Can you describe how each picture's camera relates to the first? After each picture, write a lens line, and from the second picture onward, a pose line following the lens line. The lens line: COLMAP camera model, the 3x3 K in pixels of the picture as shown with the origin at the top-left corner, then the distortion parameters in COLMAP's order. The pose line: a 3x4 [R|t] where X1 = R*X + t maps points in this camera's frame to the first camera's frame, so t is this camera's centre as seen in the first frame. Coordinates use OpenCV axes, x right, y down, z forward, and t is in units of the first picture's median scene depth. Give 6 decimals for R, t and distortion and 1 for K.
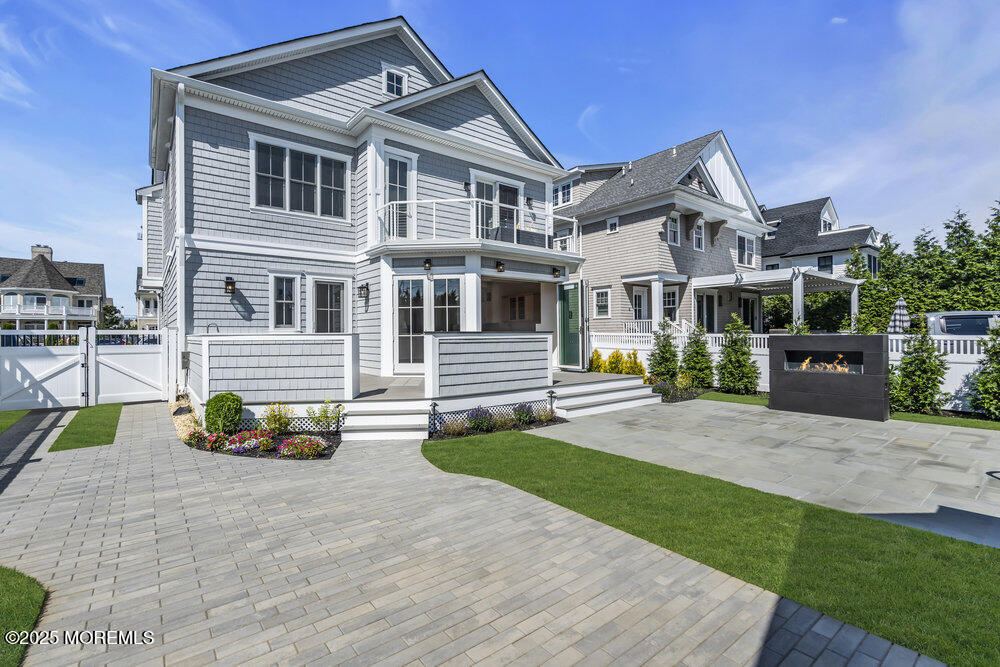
lens RADIAL K [[456.1, 0, 499.7], [0, 456.1, 332.1], [0, 0, 1]] dist [0.002805, 0.000425]
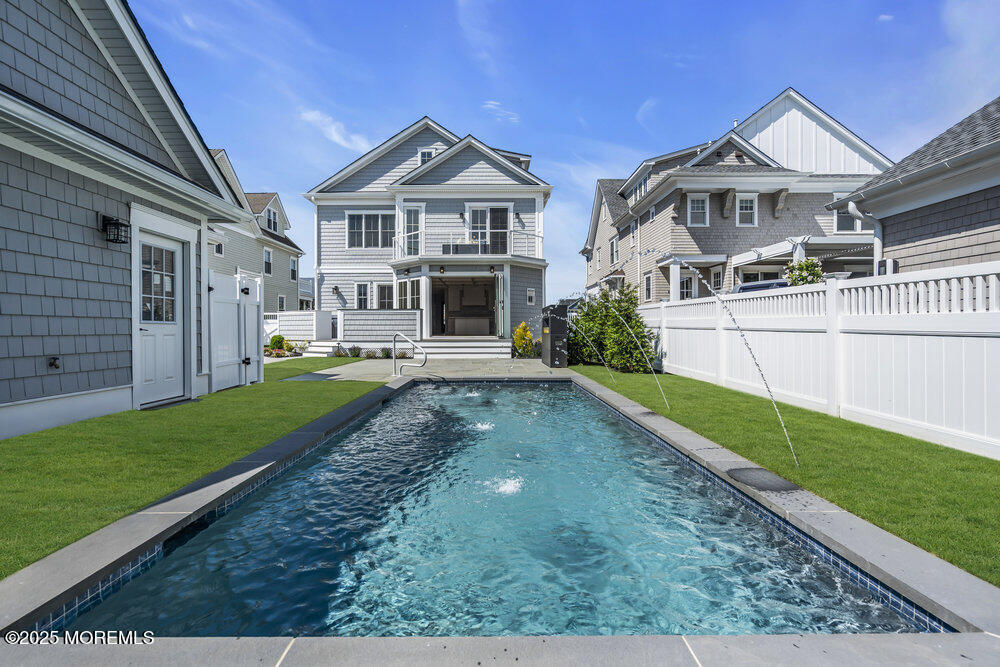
lens RADIAL K [[456.1, 0, 495.7], [0, 456.1, 330.7], [0, 0, 1]] dist [0.002805, 0.000425]
pose [[0.787309, 0.006196, -0.616527, 1.067620], [0.000883, 0.999937, 0.011177, 0.047380], [0.616558, -0.009344, 0.787254, -0.126089]]
